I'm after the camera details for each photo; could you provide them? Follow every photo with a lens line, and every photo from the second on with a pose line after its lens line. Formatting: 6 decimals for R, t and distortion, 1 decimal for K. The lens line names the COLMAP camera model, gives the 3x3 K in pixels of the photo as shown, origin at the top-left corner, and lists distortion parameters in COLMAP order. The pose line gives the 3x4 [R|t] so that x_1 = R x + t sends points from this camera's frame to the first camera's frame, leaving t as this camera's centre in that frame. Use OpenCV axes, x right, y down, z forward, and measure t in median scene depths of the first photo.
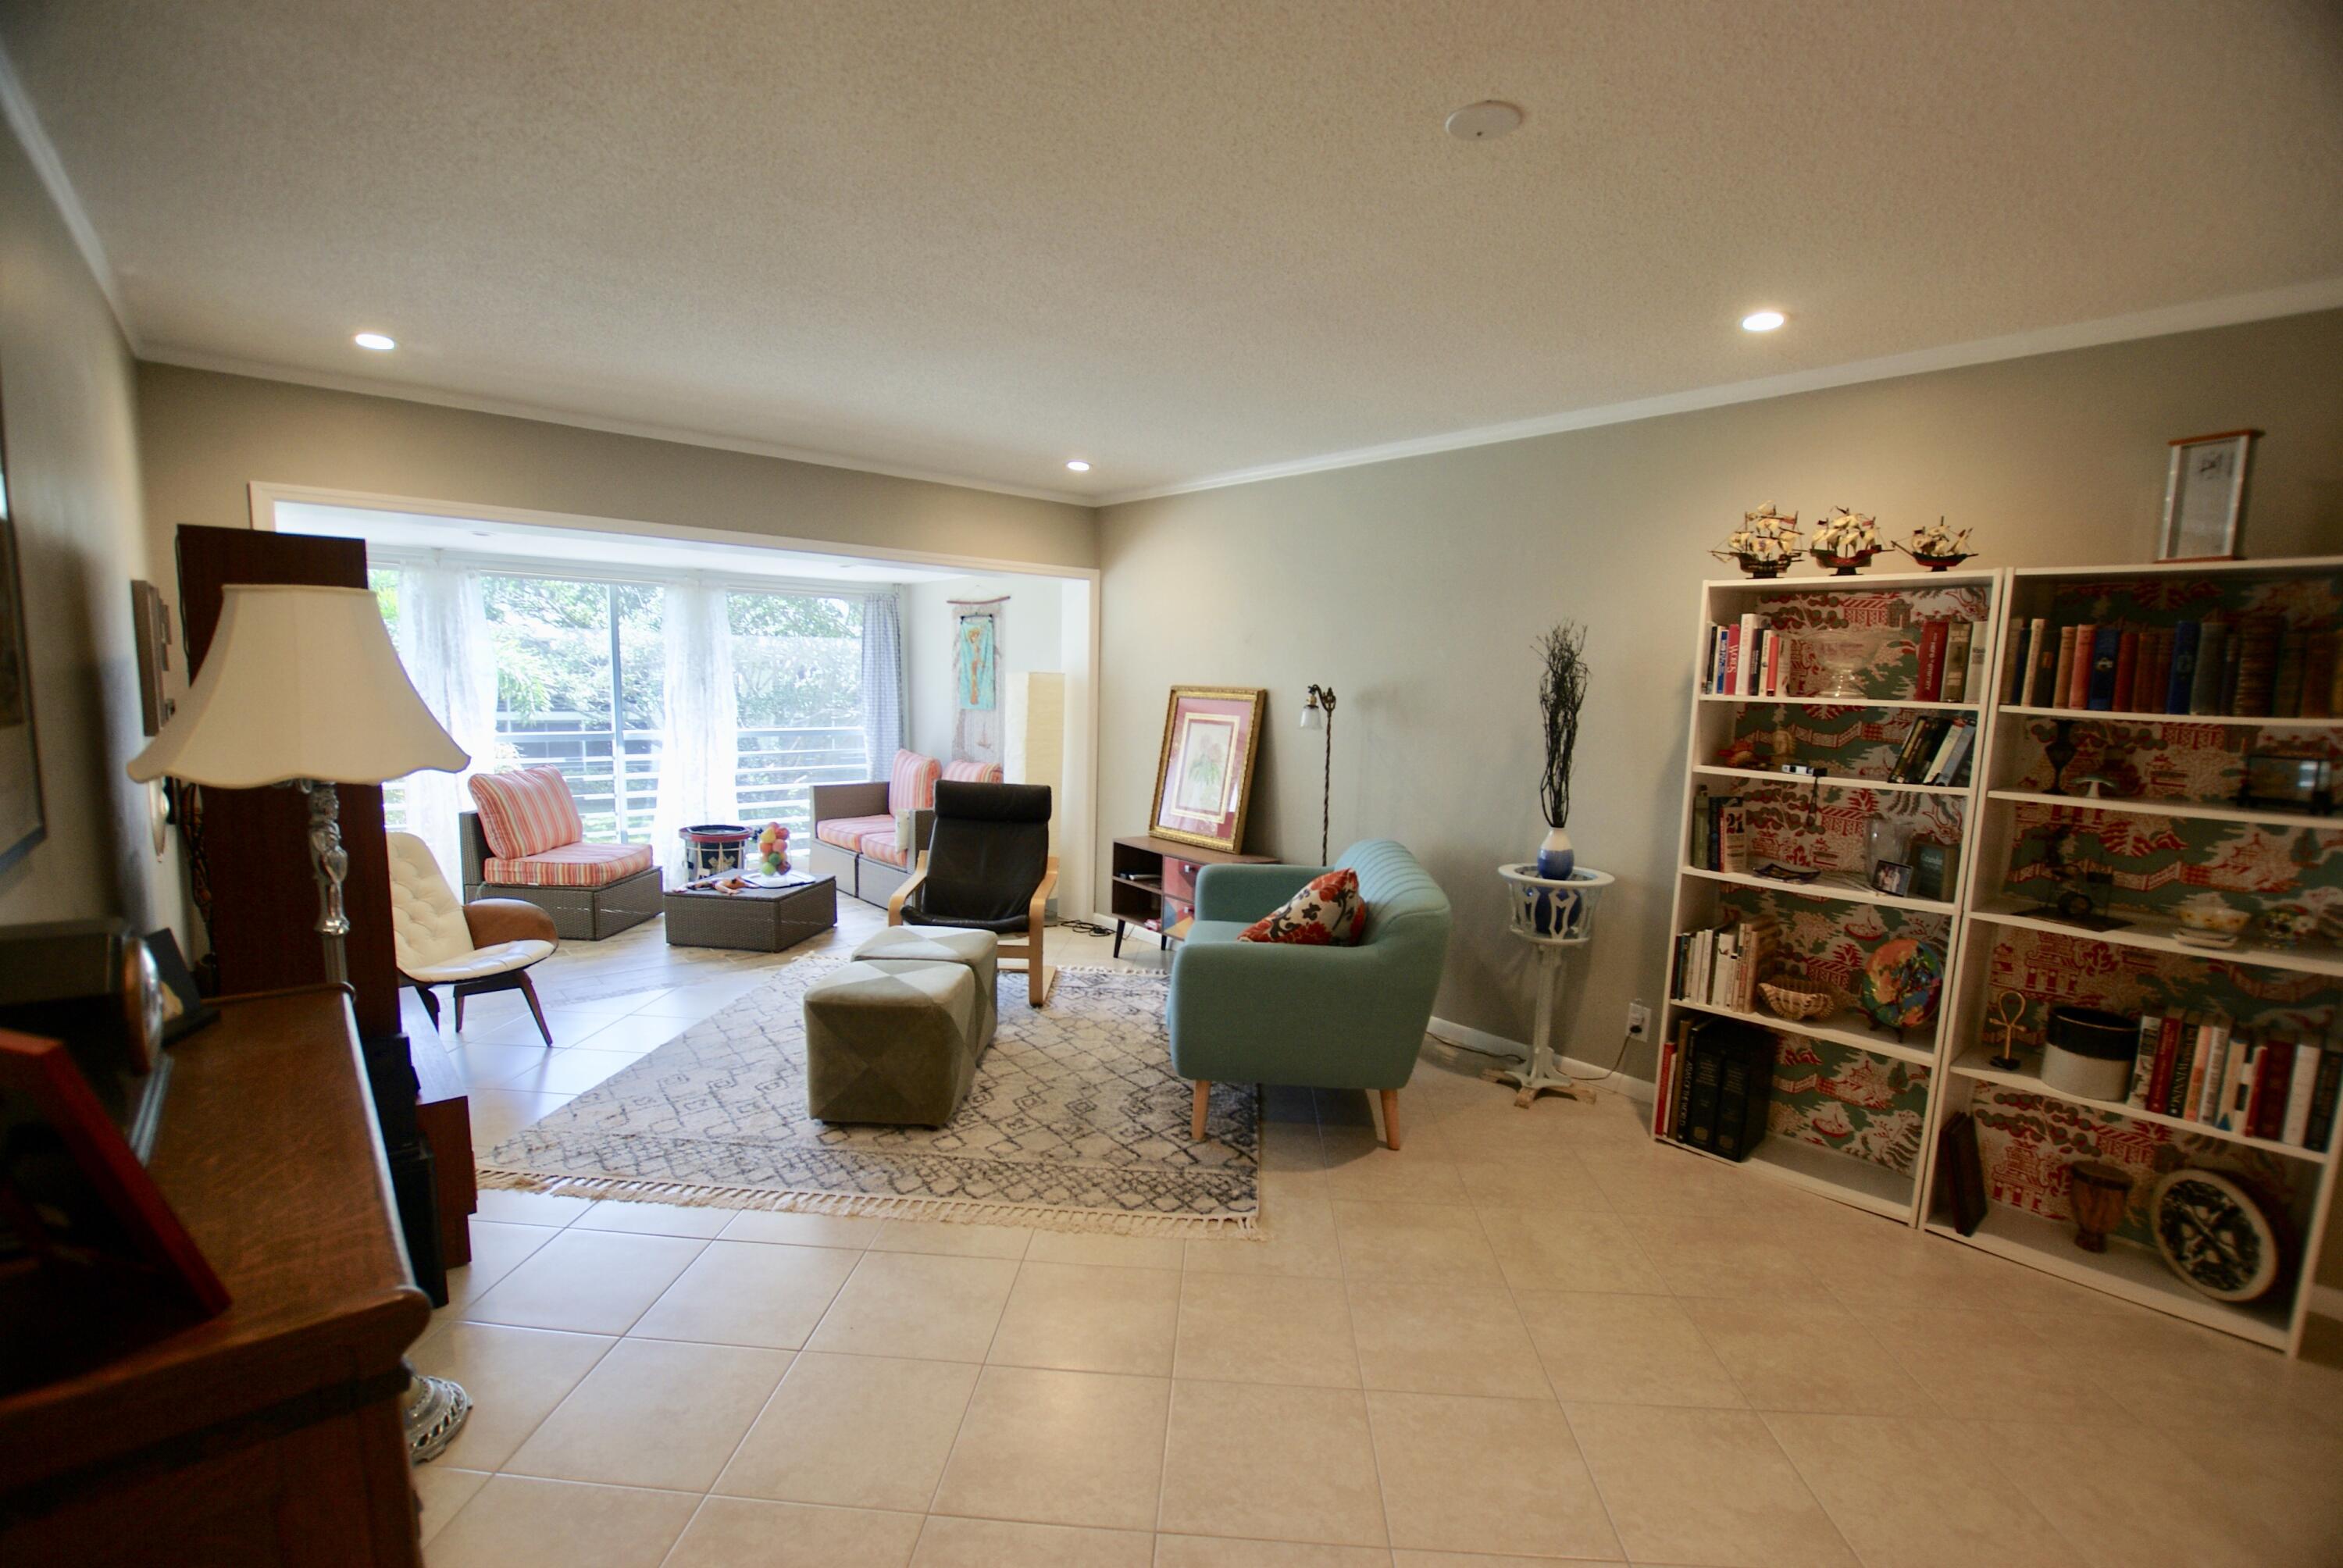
lens RADIAL K [[1032.2, 0, 1178.9], [0, 1032.2, 803.4], [0, 0, 1]] dist [-0.026924, 0.001355]
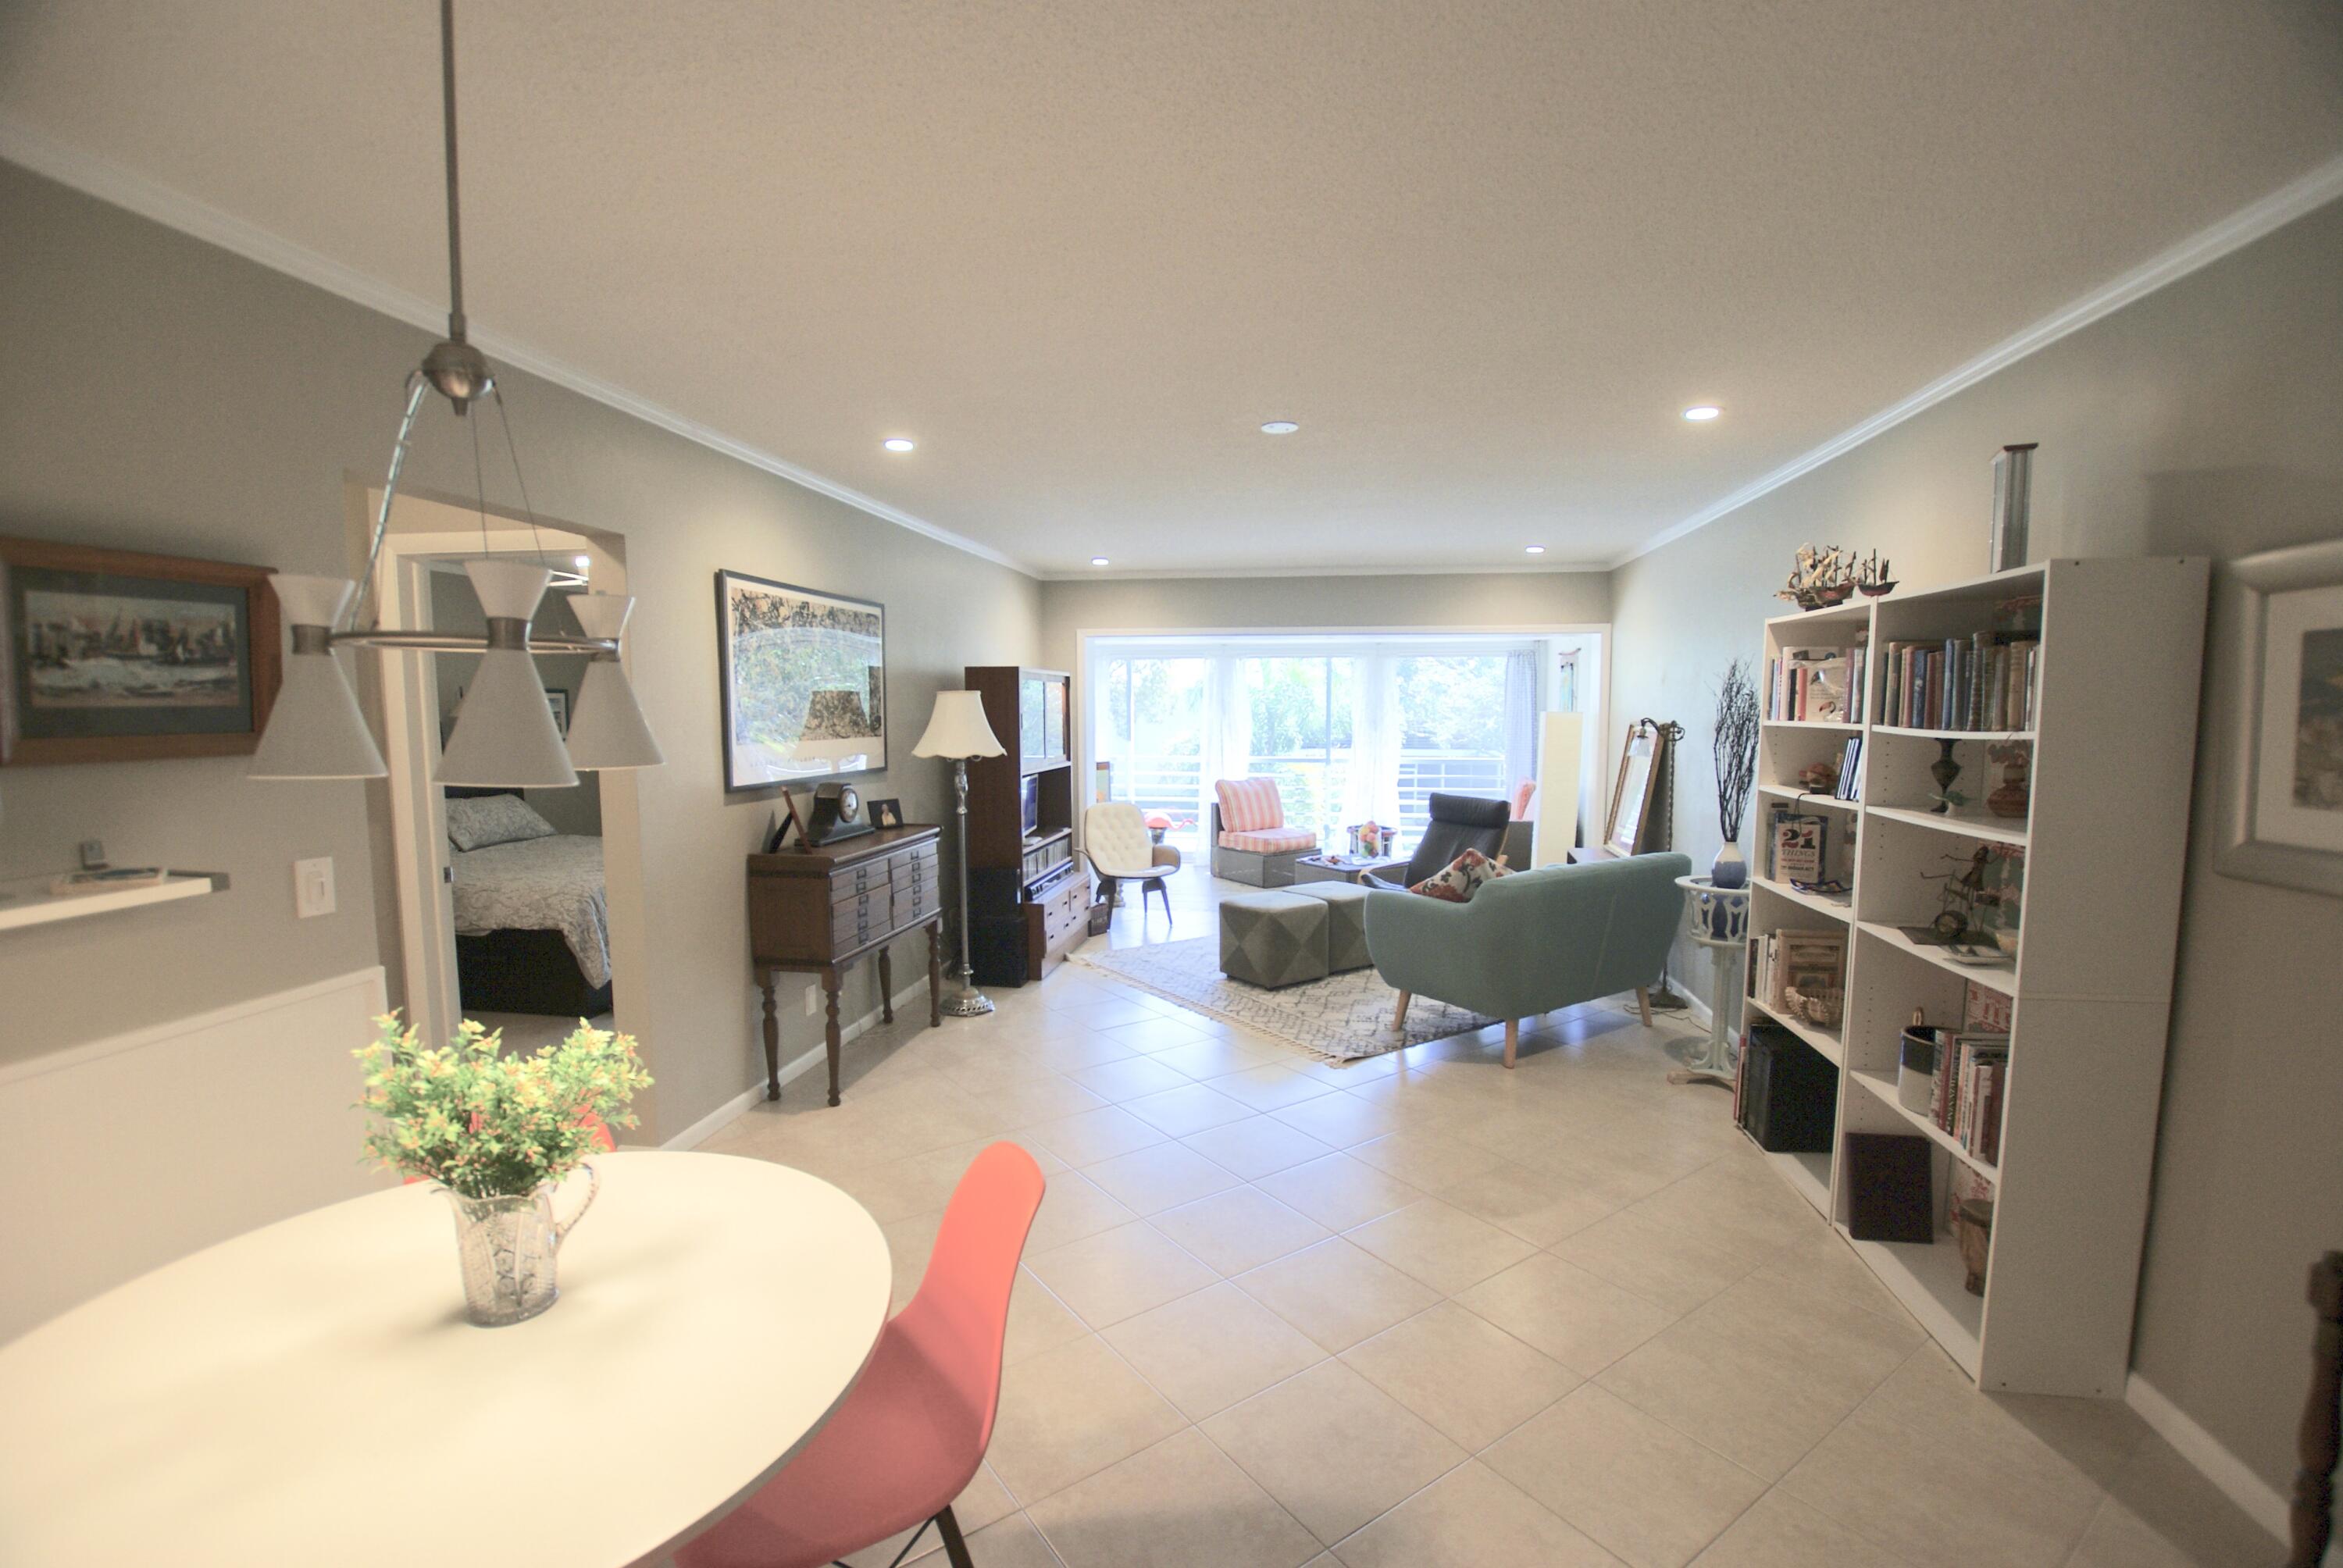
lens RADIAL K [[1032.2, 0, 1173.9], [0, 1032.2, 791.5], [0, 0, 1]] dist [-0.026924, 0.001355]
pose [[0.626836, 0.036622, -0.778290, 0.740925], [-0.077198, 0.996899, -0.015267, 0.027999], [0.775318, 0.069652, 0.627719, -0.143138]]
